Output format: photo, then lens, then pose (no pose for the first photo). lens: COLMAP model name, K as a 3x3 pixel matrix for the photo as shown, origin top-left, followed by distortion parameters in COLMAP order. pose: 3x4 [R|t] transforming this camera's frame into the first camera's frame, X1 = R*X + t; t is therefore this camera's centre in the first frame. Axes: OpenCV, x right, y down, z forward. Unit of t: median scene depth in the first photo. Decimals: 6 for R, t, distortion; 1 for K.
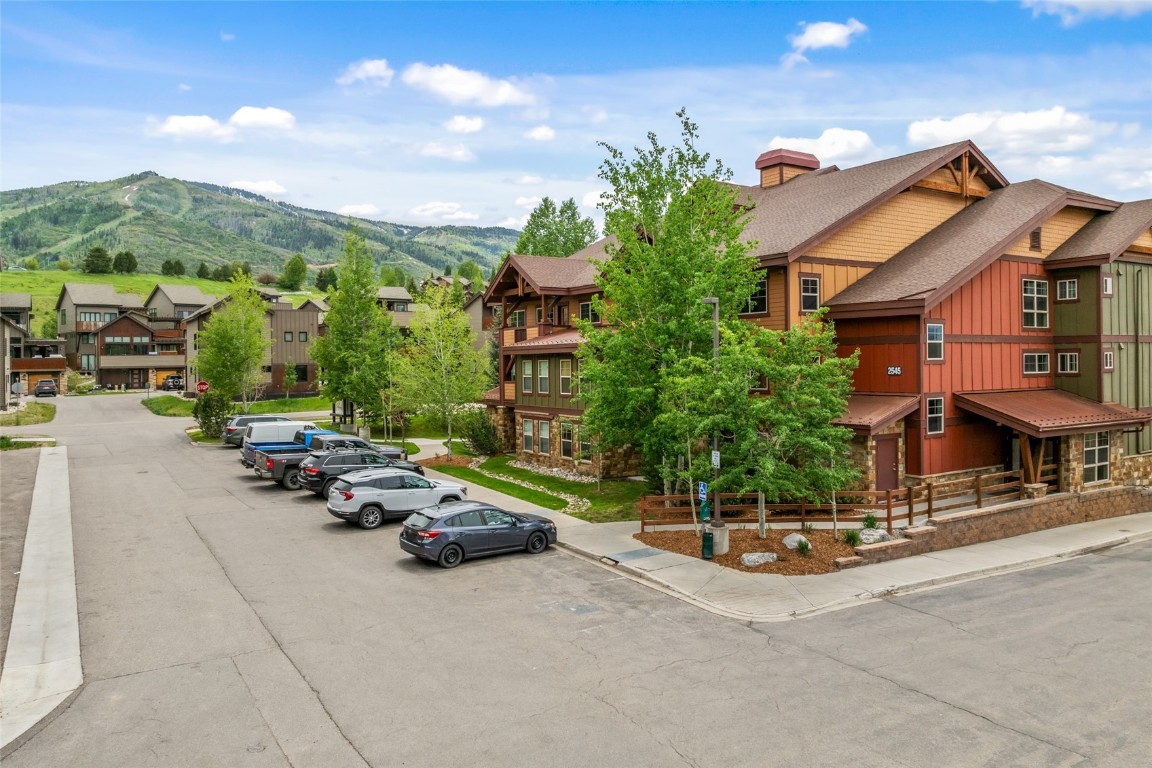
lens RADIAL K [[816.0, 0, 576.0], [0, 816.0, 349.3], [0, 0, 1]] dist [-0.007182, -0.001209]
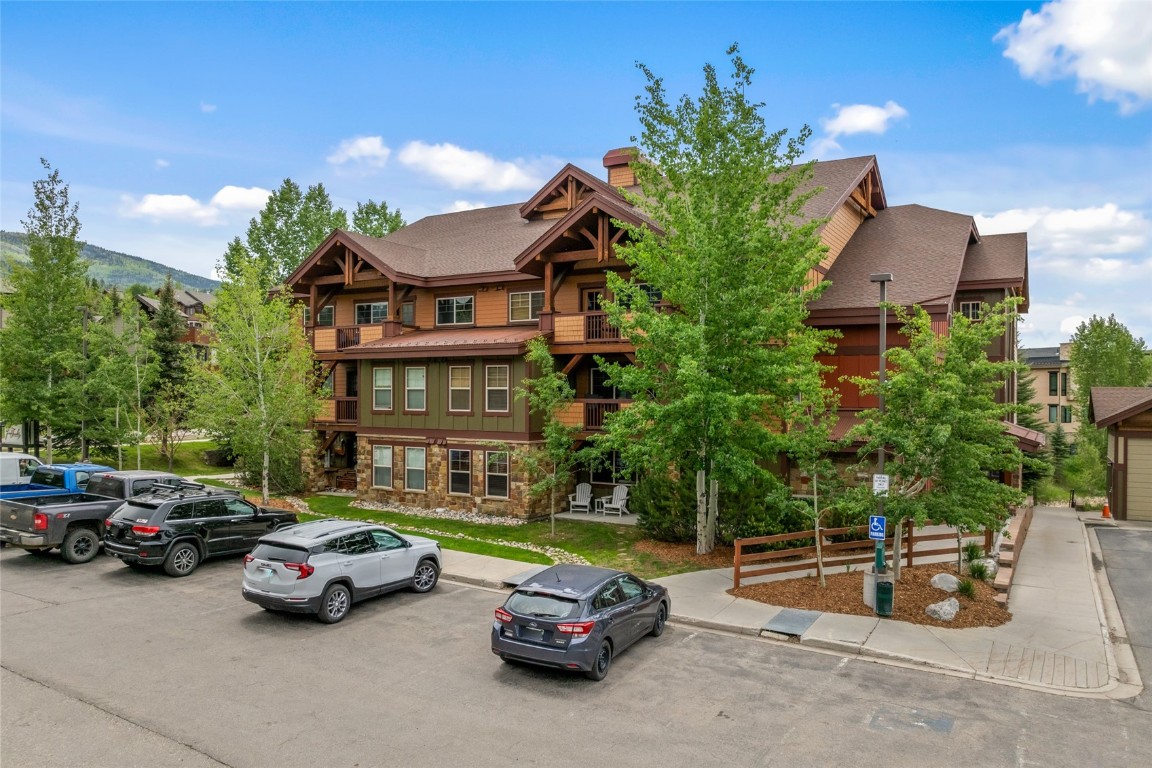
lens RADIAL K [[806.3, 0, 576.0], [0, 806.3, 384.0], [0, 0, 1]] dist [-0.034947, 0.004131]
pose [[0.890510, 0.023311, 0.454366, -0.299746], [-0.023963, 0.999703, -0.004324, 0.035151], [-0.454332, -0.007037, 0.890805, 0.321796]]
